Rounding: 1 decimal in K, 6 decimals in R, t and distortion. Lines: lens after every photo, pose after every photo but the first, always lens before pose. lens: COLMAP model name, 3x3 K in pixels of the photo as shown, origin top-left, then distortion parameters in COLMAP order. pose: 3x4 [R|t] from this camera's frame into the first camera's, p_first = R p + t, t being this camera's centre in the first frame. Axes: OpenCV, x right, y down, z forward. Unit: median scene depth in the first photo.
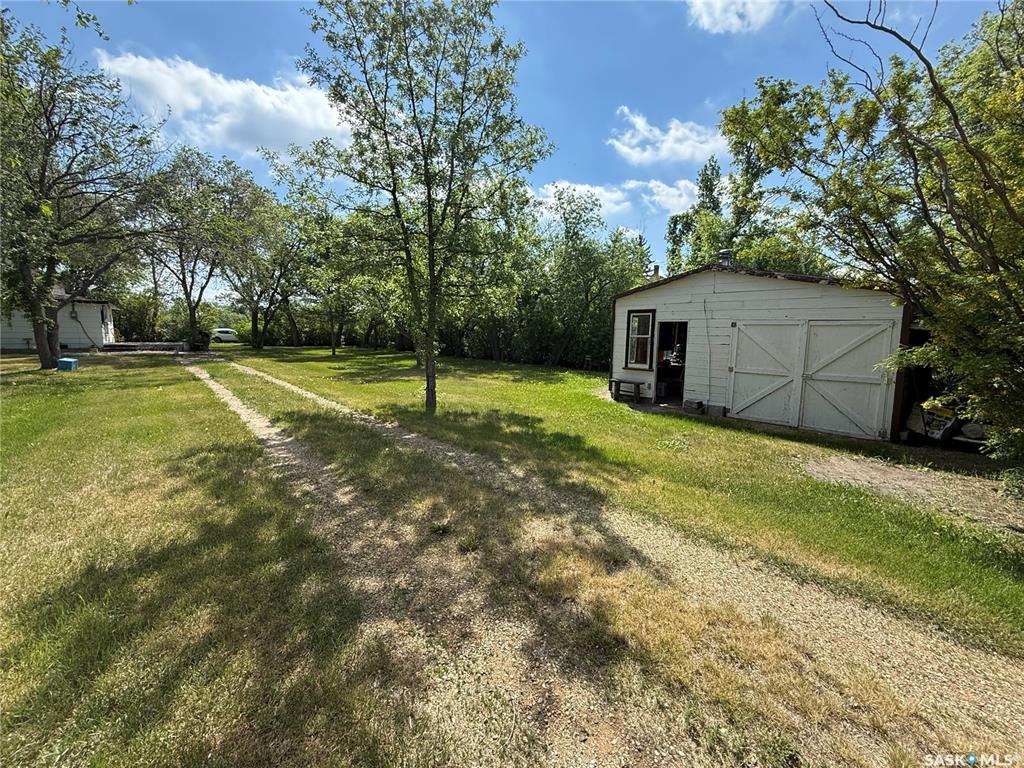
lens RADIAL K [[410.5, 0, 510.4], [0, 410.5, 381.3], [0, 0, 1]] dist [-0.000471, -0.000528]
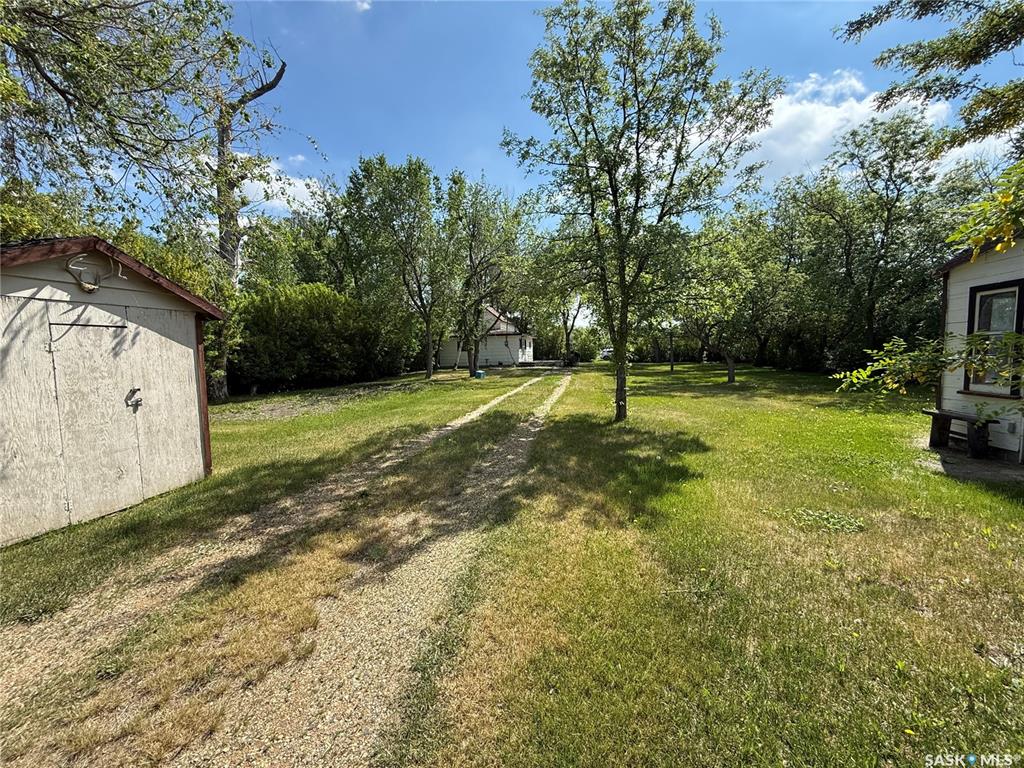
lens RADIAL K [[410.5, 0, 510.1], [0, 410.5, 385.4], [0, 0, 1]] dist [-0.000471, -0.000528]
pose [[0.596279, 0.034655, -0.802029, 1.017509], [-0.059939, 0.998201, -0.001431, -0.010364], [0.800537, 0.048926, 0.597283, 0.510307]]
